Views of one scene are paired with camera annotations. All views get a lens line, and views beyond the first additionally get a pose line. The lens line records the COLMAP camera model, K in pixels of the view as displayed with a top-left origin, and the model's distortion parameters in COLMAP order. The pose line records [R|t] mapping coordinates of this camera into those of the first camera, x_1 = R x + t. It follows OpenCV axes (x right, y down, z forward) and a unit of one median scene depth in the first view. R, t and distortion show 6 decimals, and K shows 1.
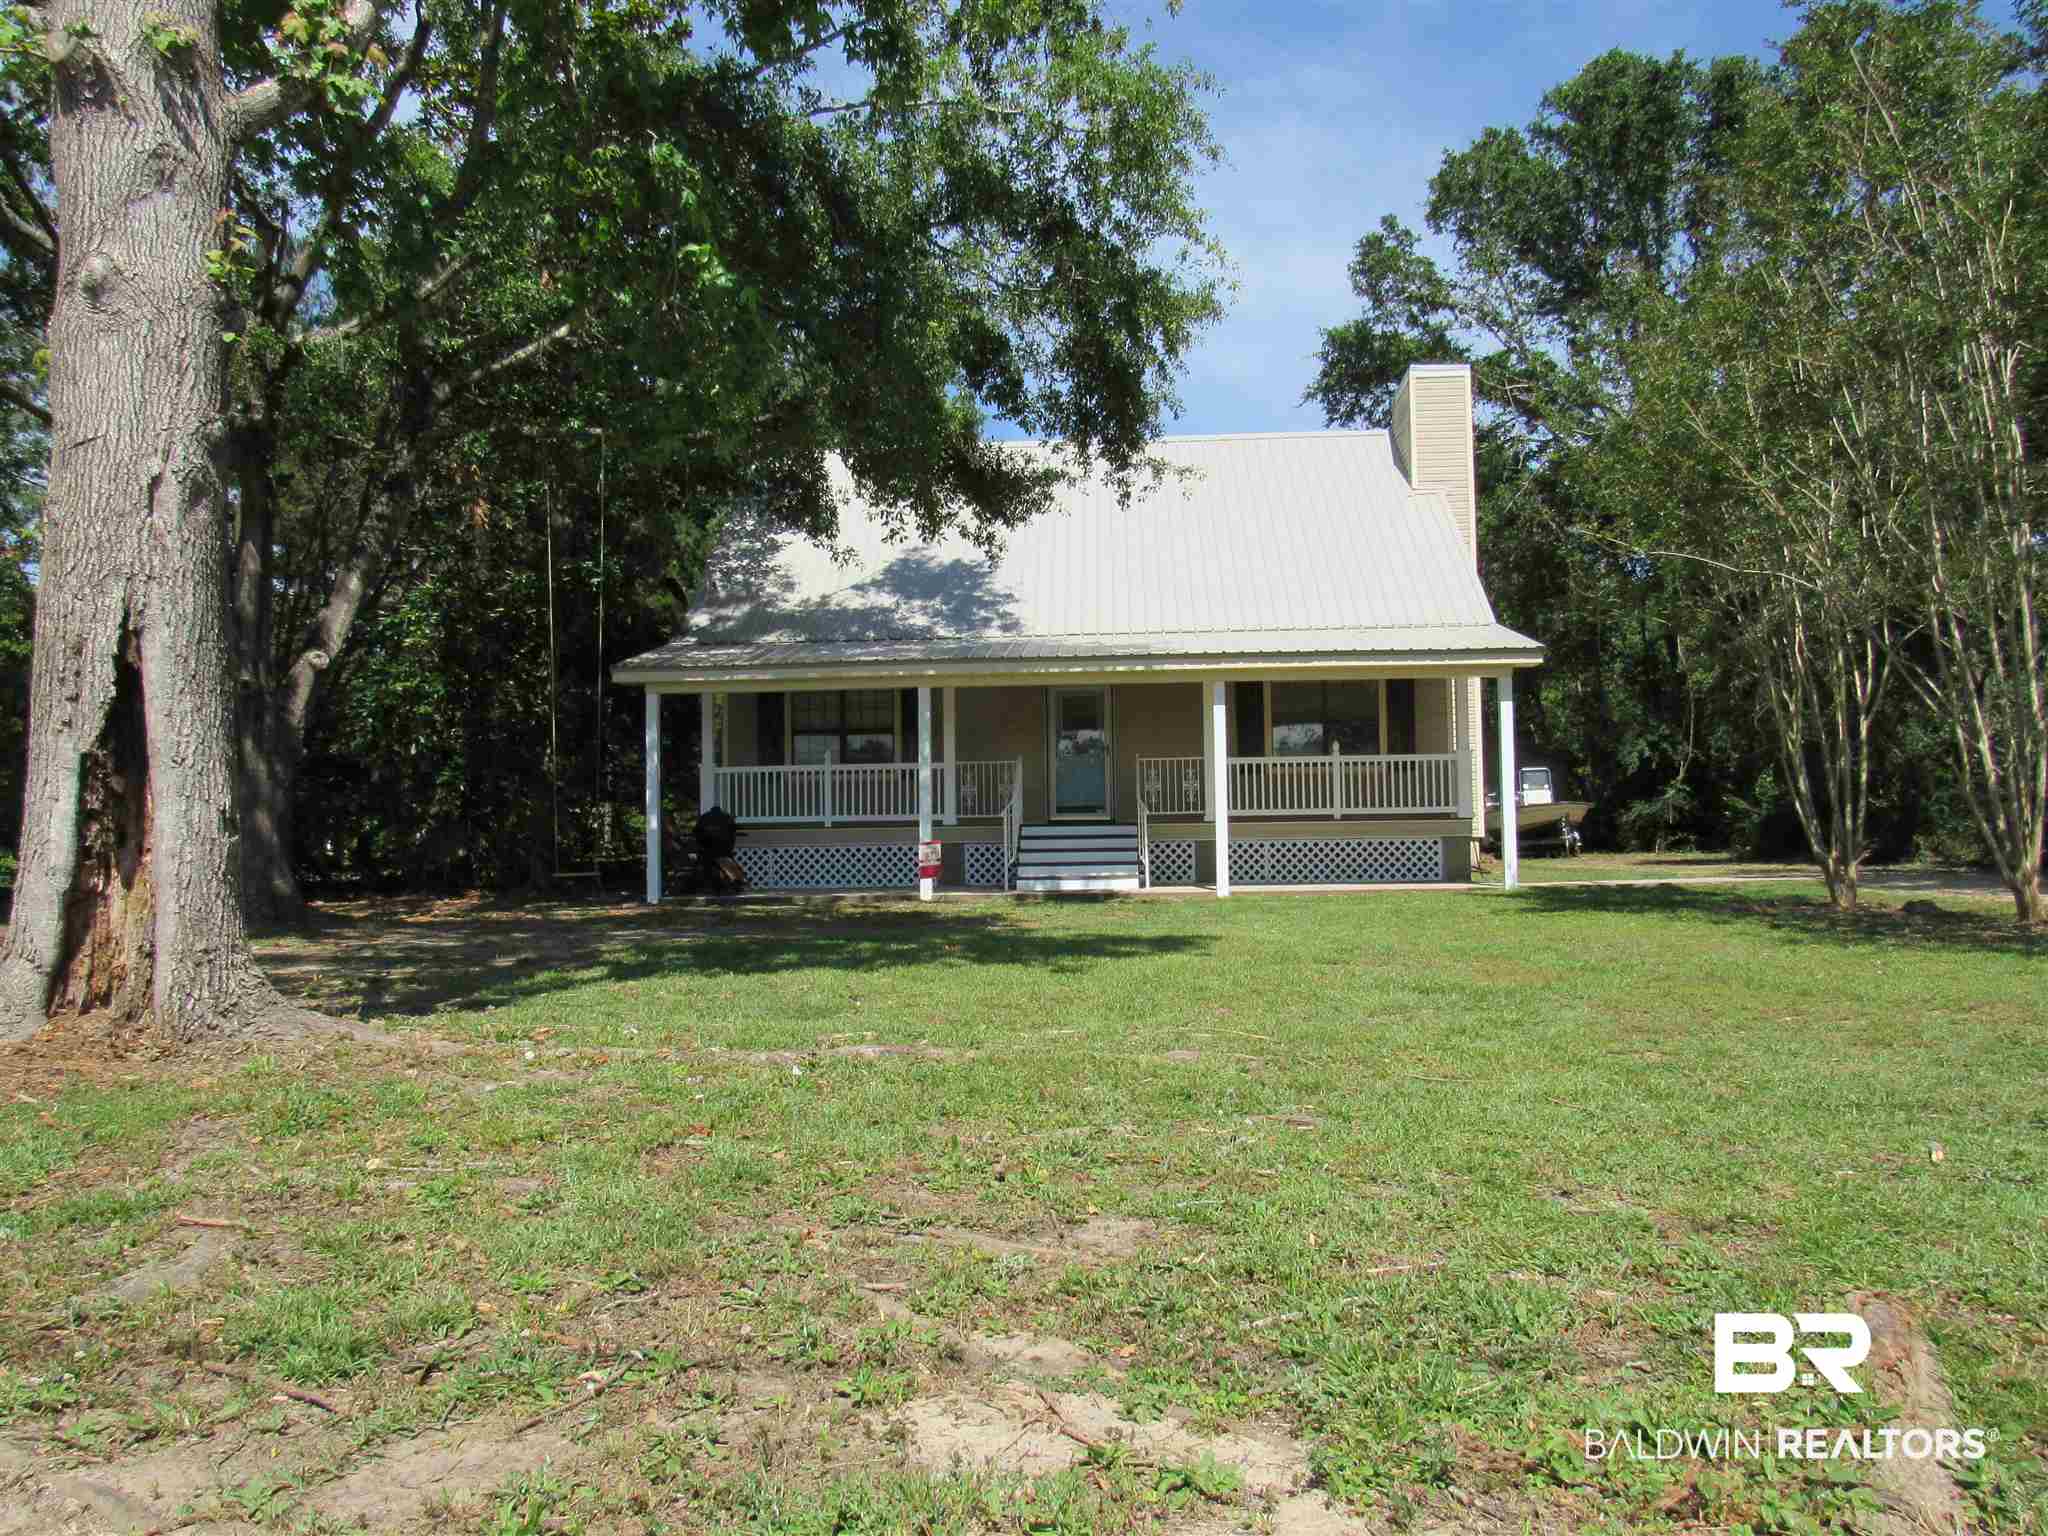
lens RADIAL K [[1464.3, 0, 1023.1], [0, 1464.3, 744.4], [0, 0, 1]] dist [0.001677, -0.002108]
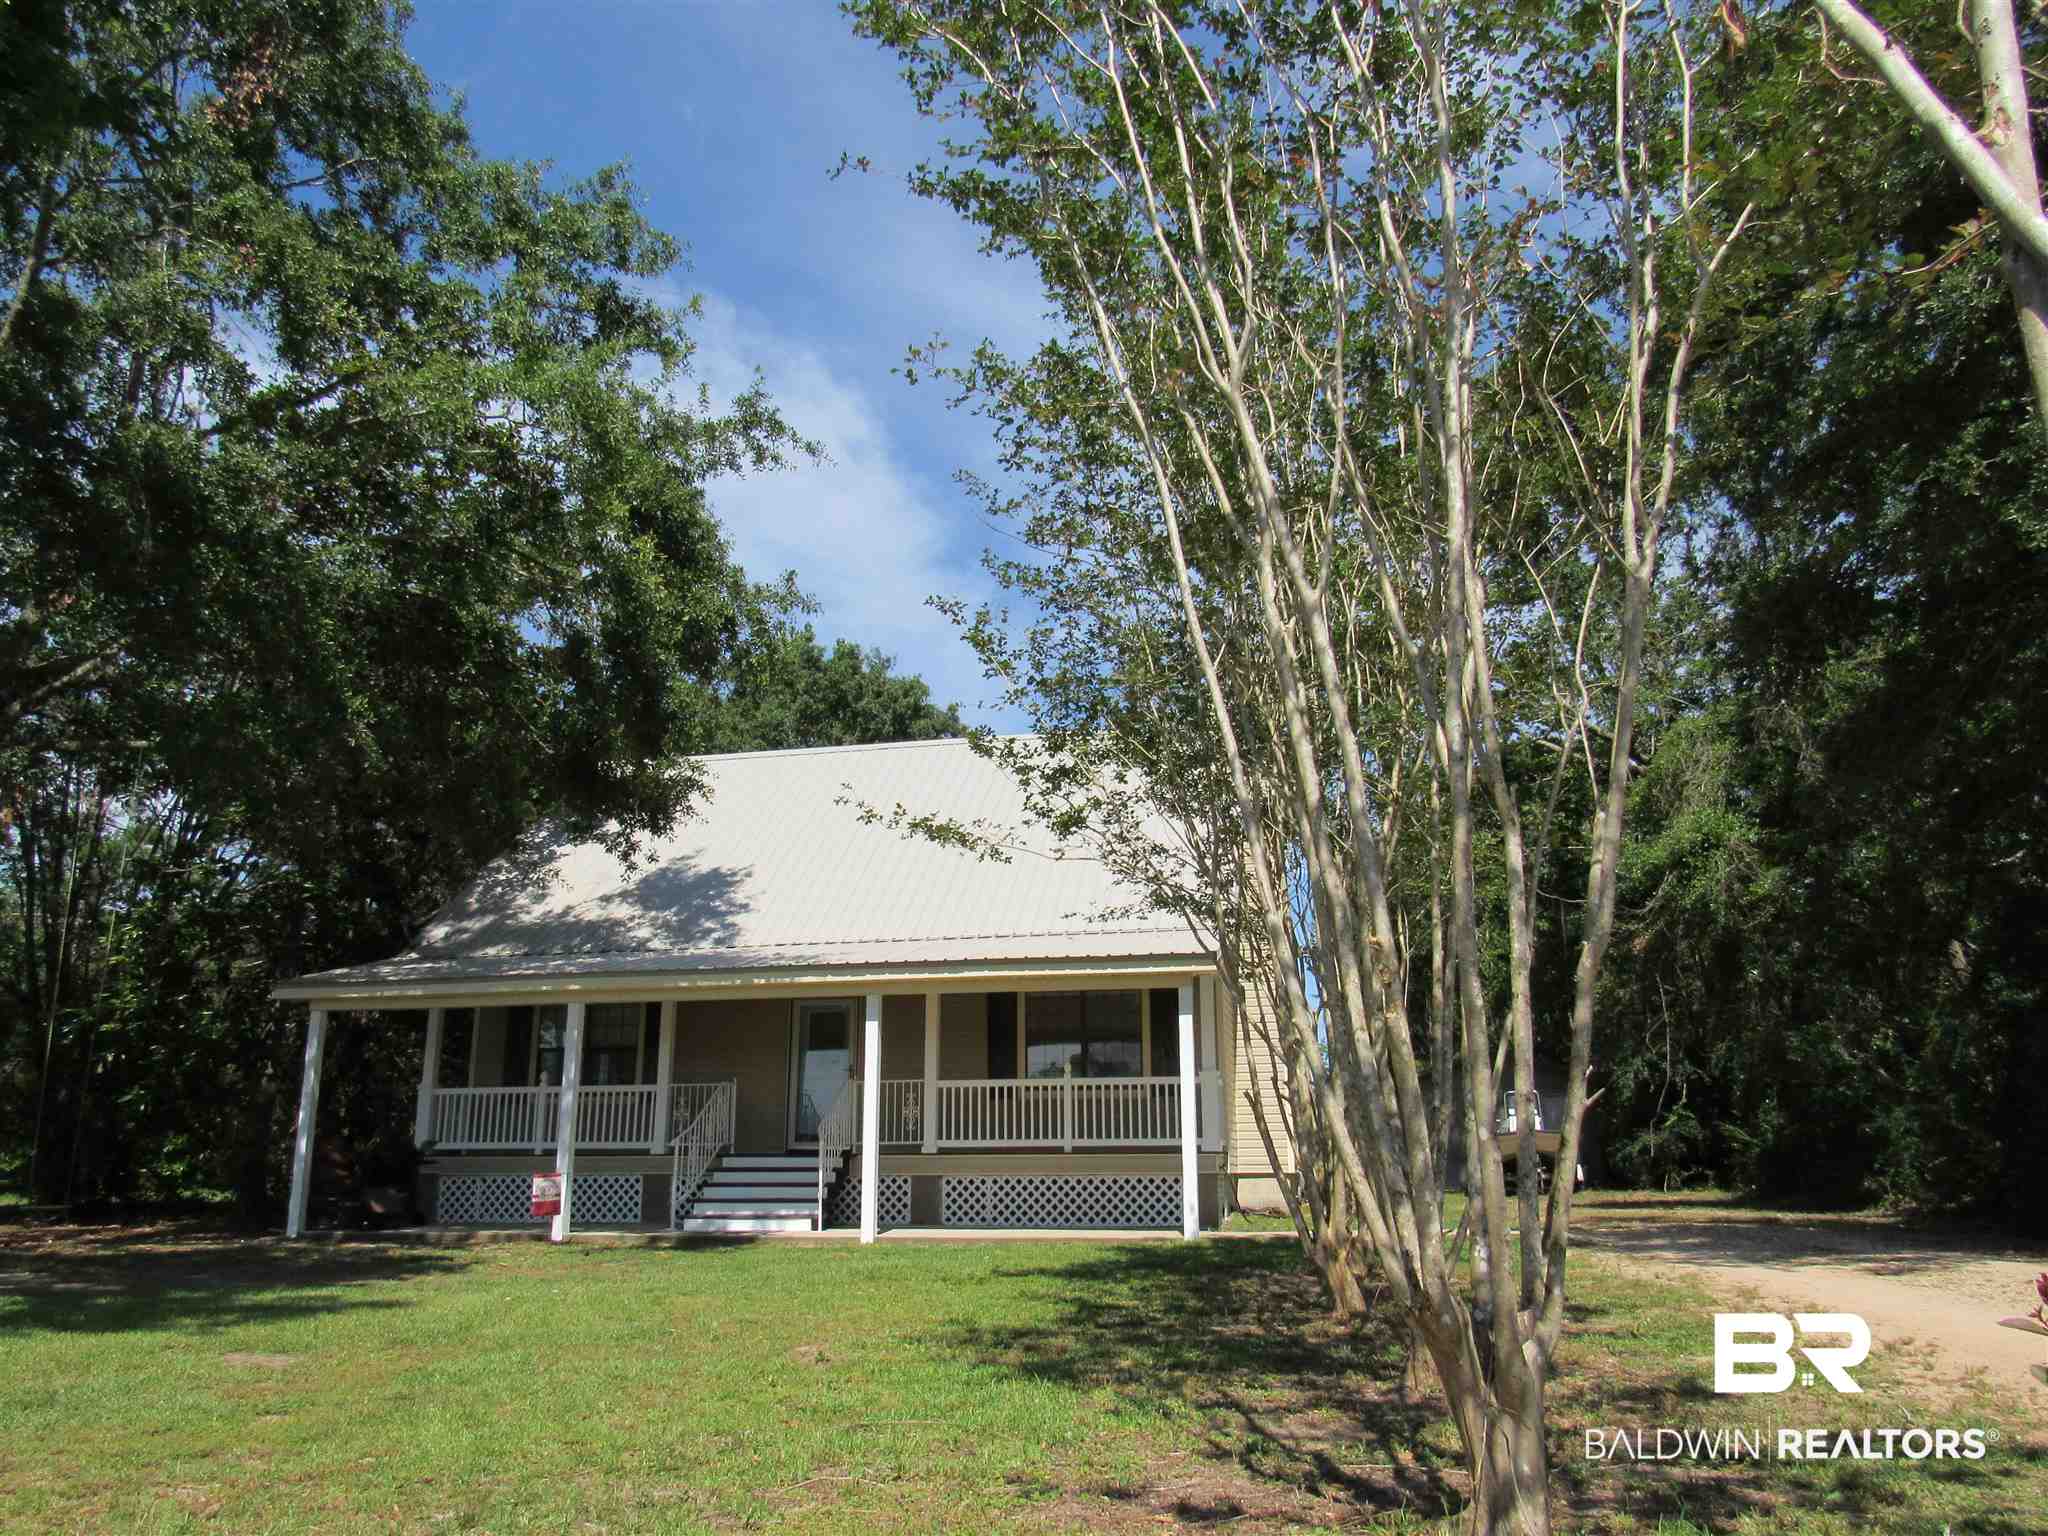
lens RADIAL K [[1469.9, 0, 1024.0], [0, 1469.9, 768.0], [0, 0, 1]] dist [-0.009321, -0.005722]
pose [[0.988209, -0.029022, -0.150337, 0.327768], [-0.000762, 0.980927, -0.194375, -0.003697], [0.153111, 0.192197, 0.969339, 0.097109]]
